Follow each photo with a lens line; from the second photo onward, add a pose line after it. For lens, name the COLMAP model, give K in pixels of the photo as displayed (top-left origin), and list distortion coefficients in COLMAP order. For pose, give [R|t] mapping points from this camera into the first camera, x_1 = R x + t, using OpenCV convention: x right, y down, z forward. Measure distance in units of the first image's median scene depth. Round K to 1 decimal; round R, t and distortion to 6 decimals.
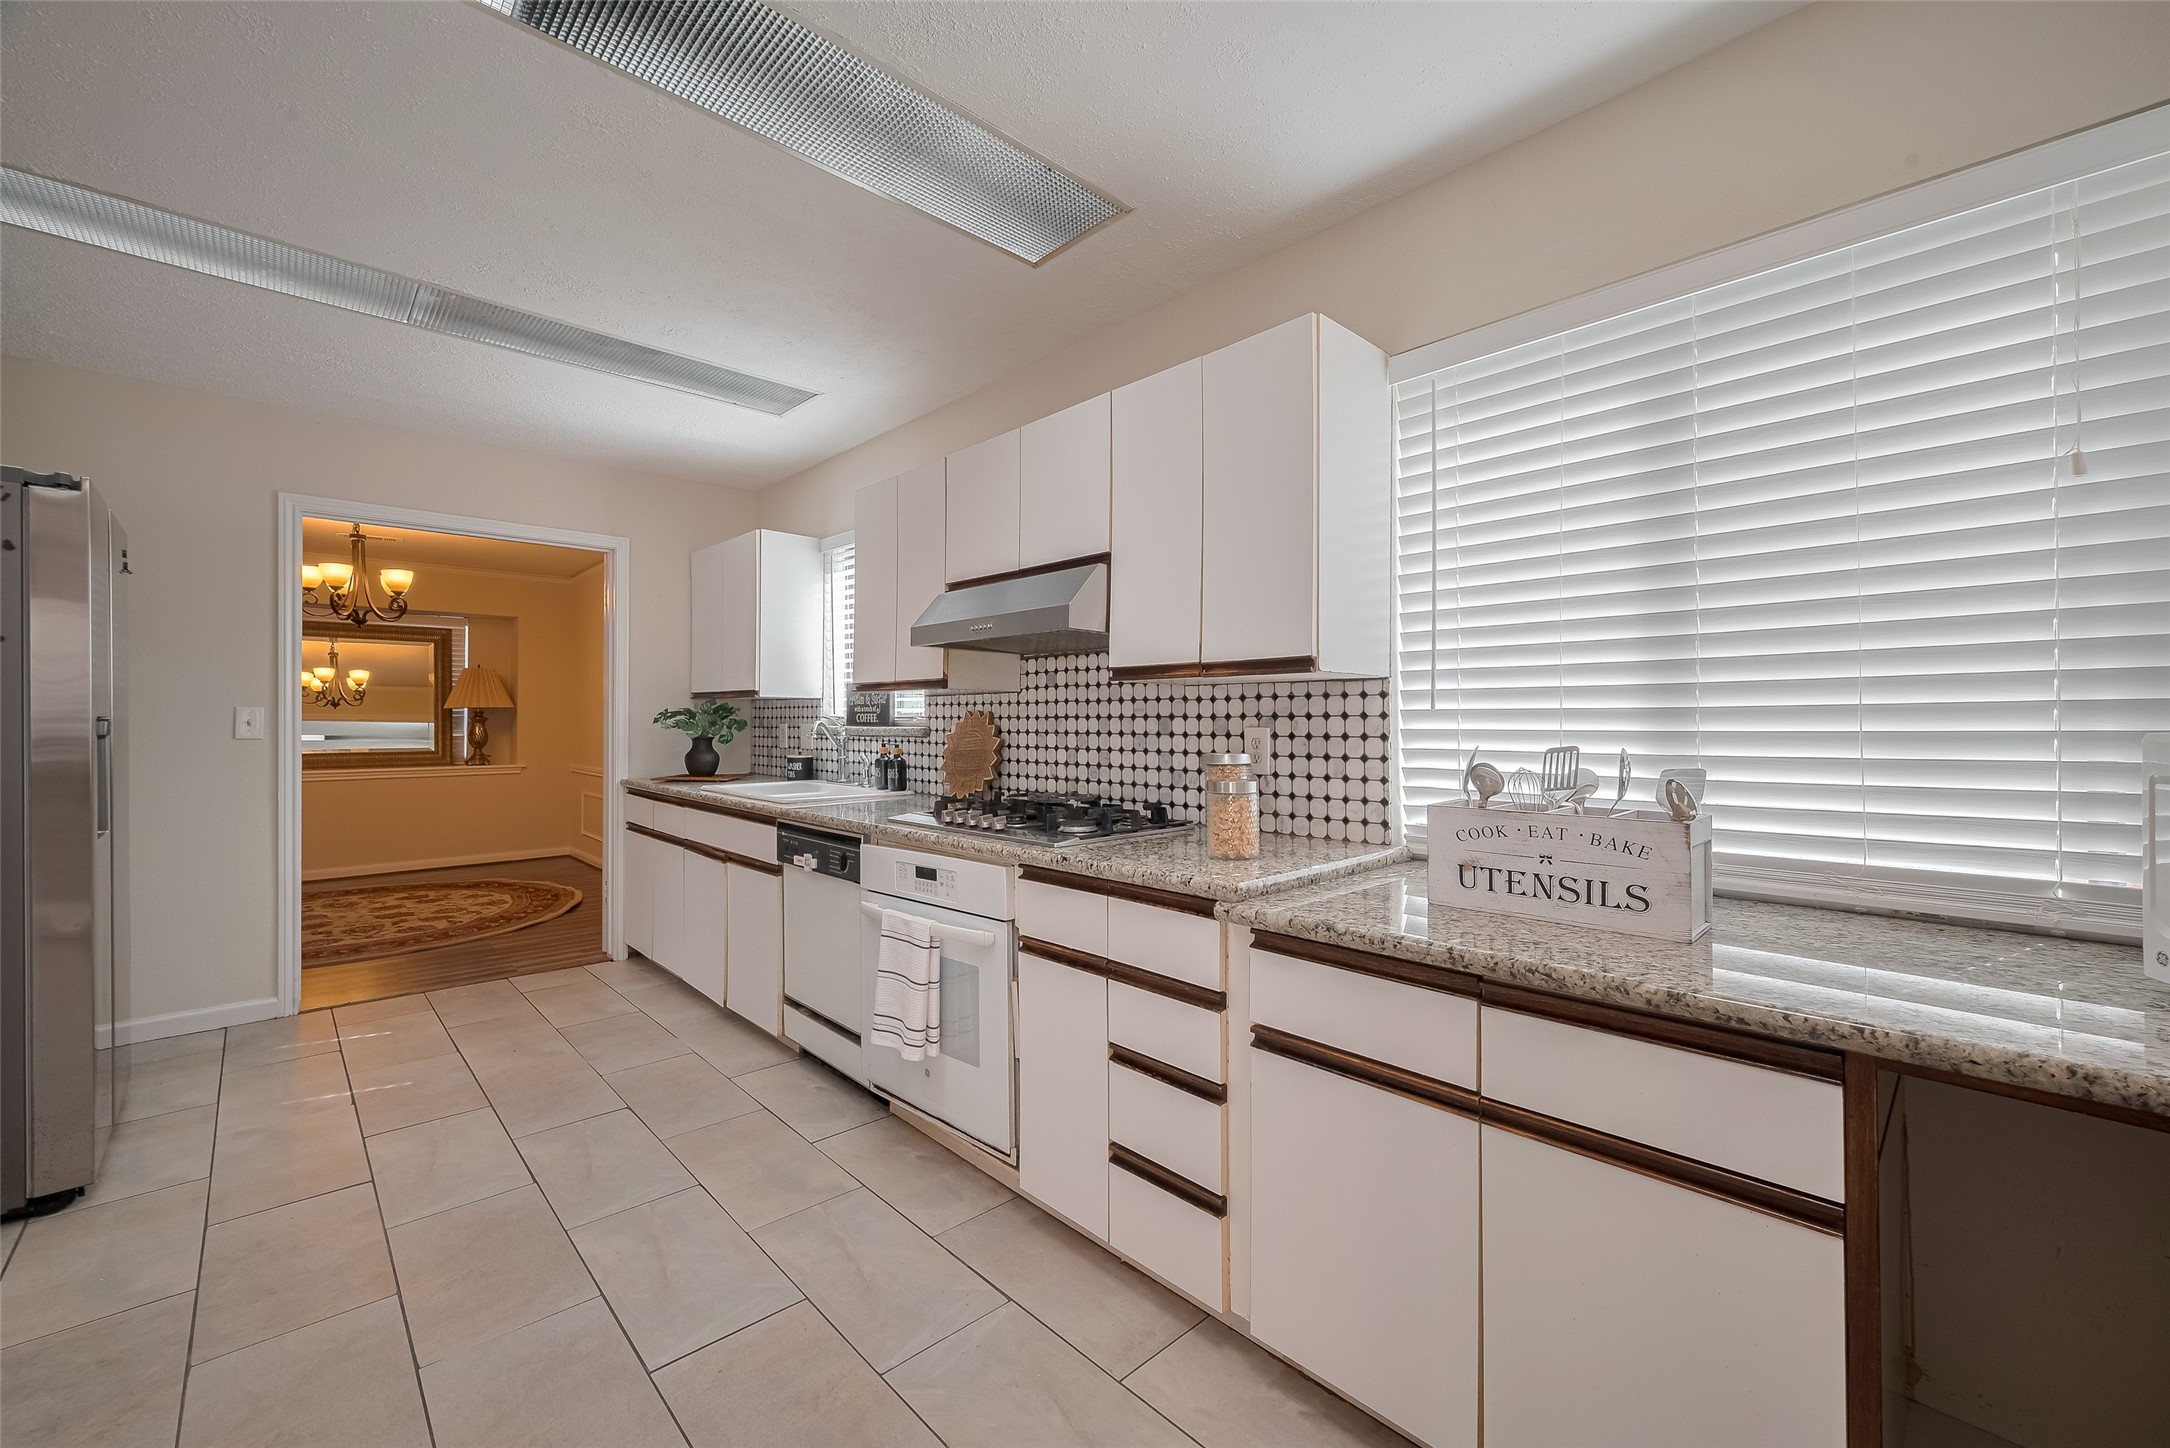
lens RADIAL K [[864.0, 0, 1086.5], [0, 864.0, 710.4], [0, 0, 1]] dist [0.001445, 0.000542]
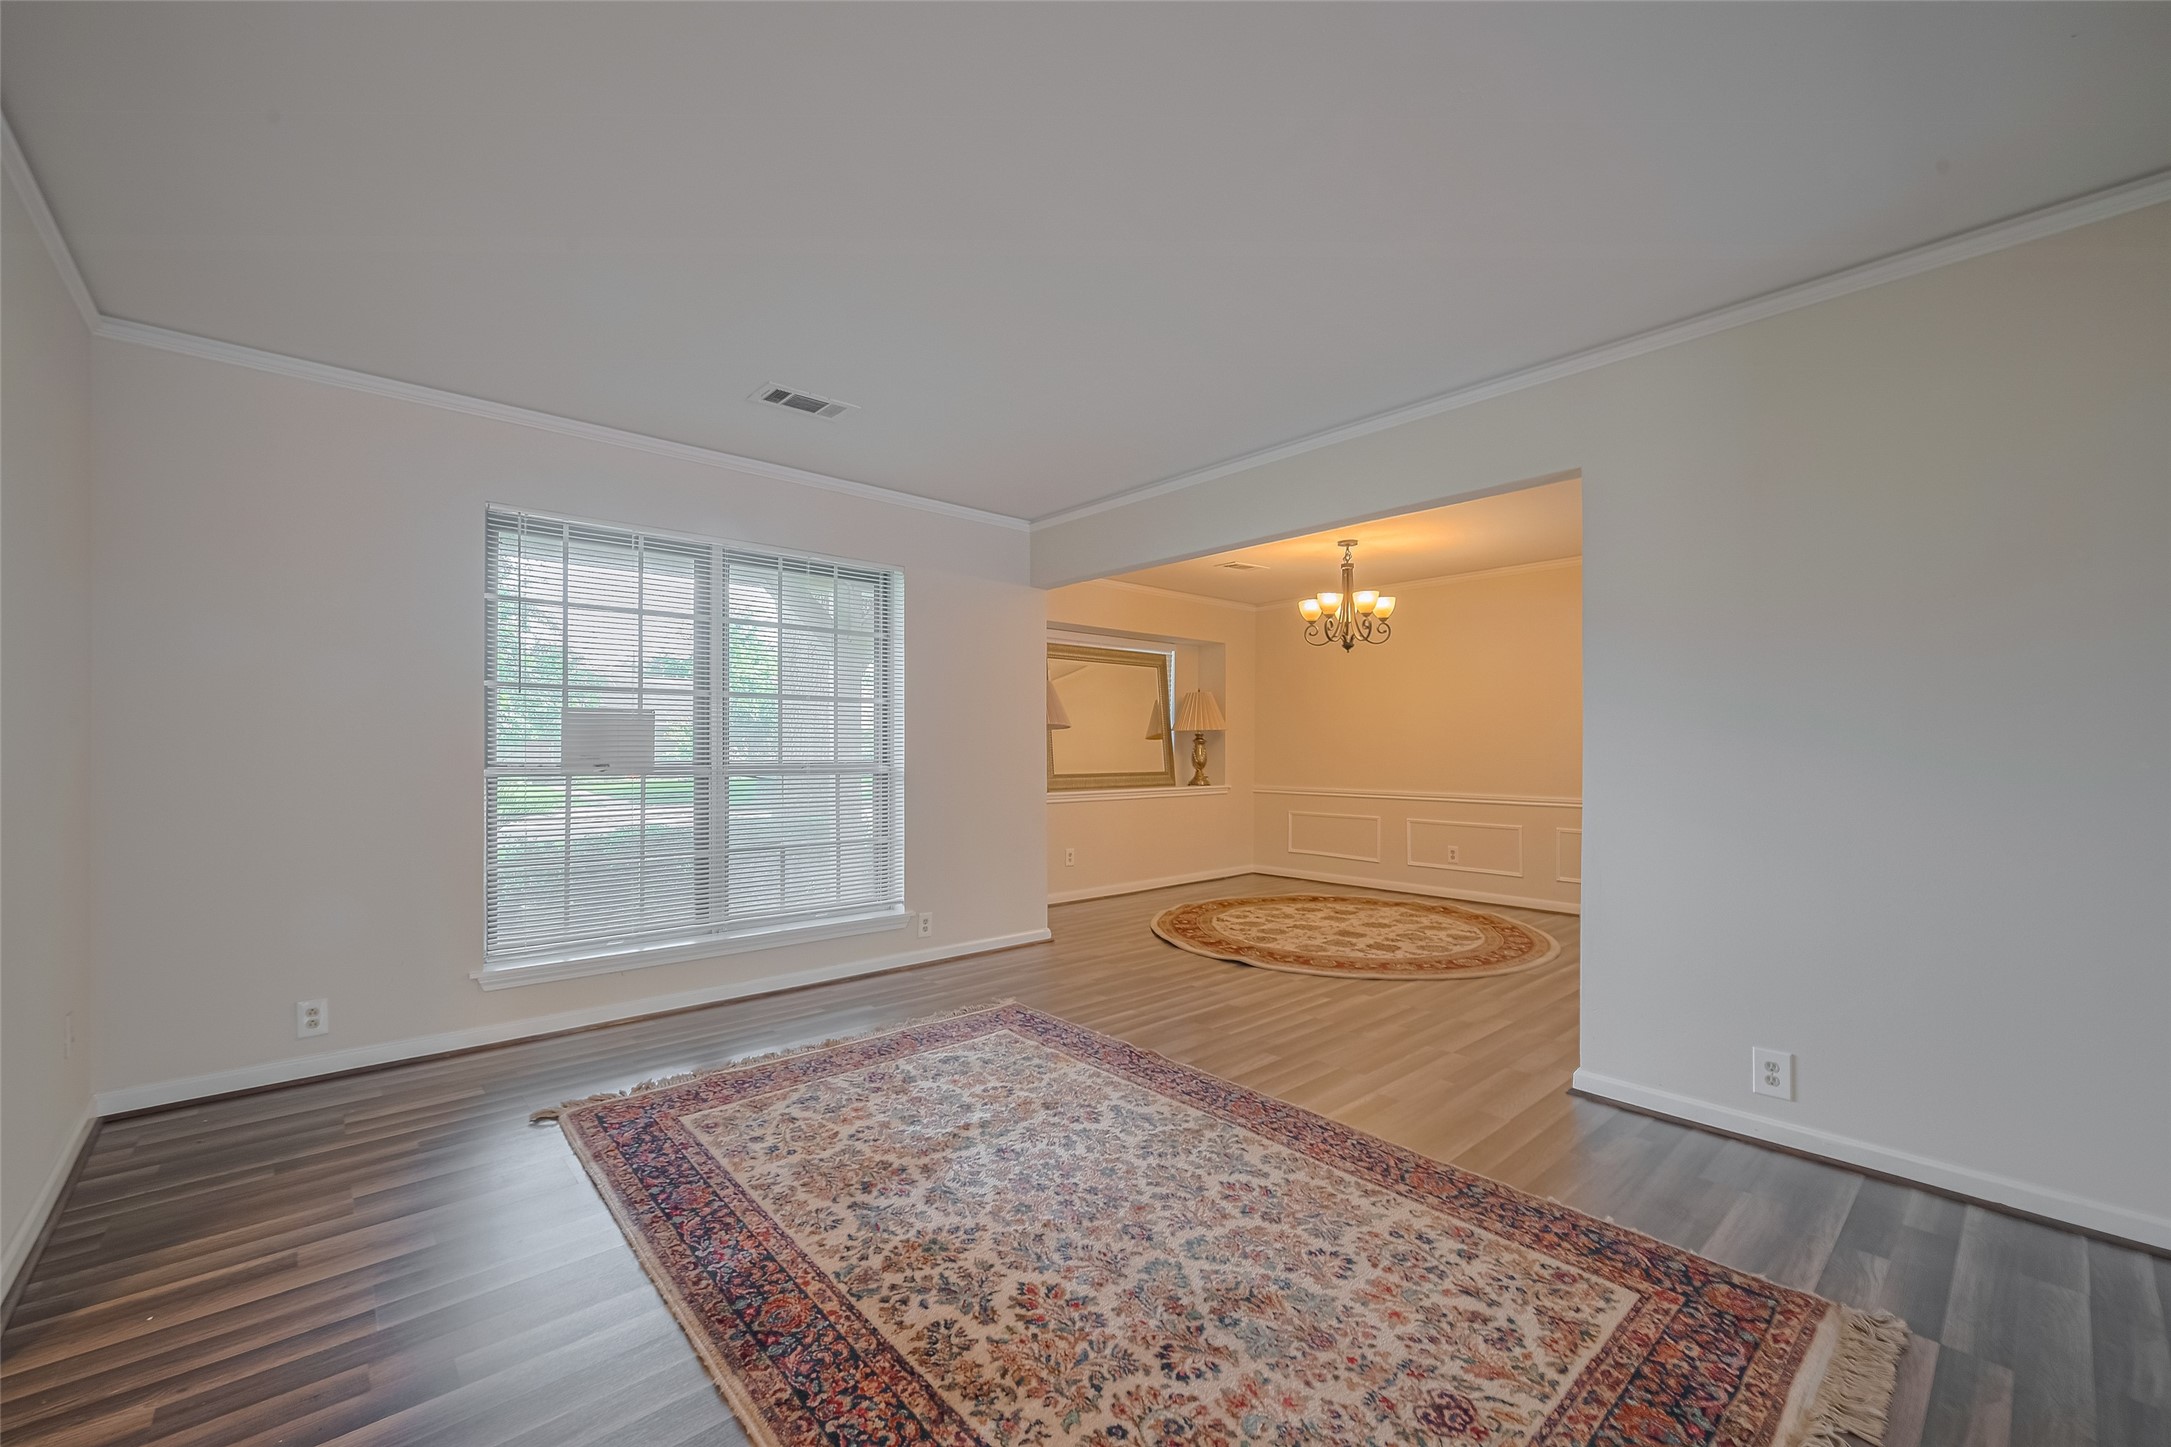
lens RADIAL K [[866.7, 0, 1100.8], [0, 866.7, 746.2], [0, 0, 1]] dist [-0.000515, 0.000060]
pose [[0.999844, 0.002472, -0.017498, -2.041839], [-0.002351, 0.999973, 0.006971, 0.023169], [0.017515, -0.006929, 0.999823, -0.109331]]
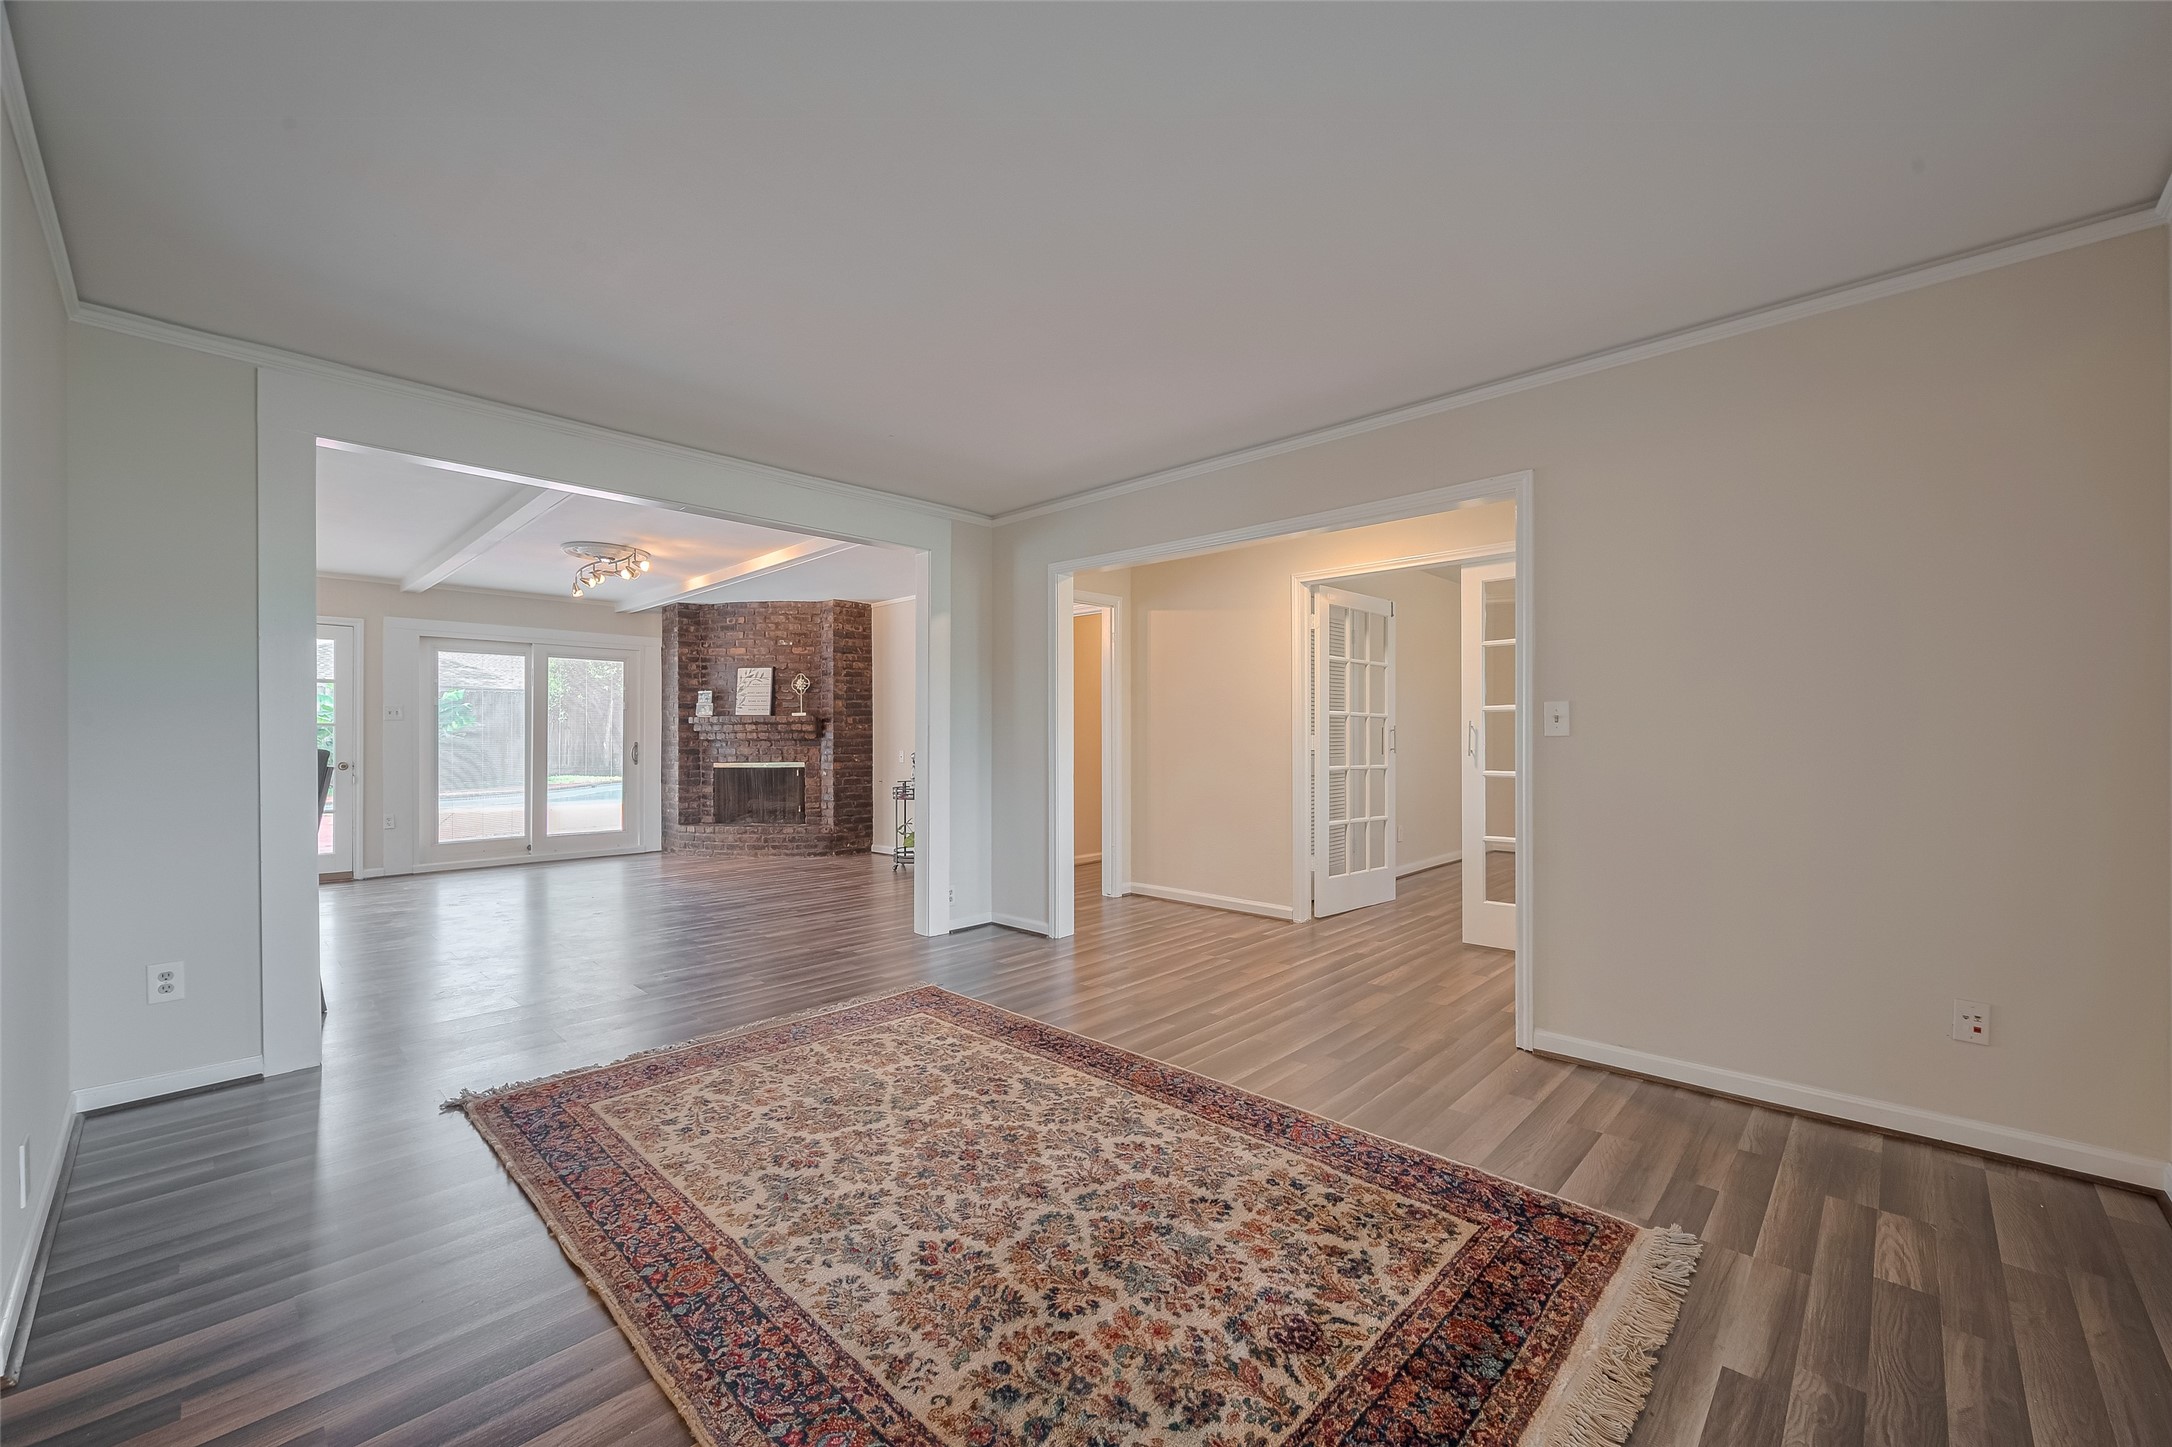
lens RADIAL K [[851.6, 0, 1104.1], [0, 851.6, 735.6], [0, 0, 1]] dist [0.000175, 0.000072]
pose [[-0.998089, 0.003874, -0.061670, -2.162692], [0.004423, 0.999952, -0.008766, 0.035135], [0.061633, -0.009022, -0.998058, 1.473314]]
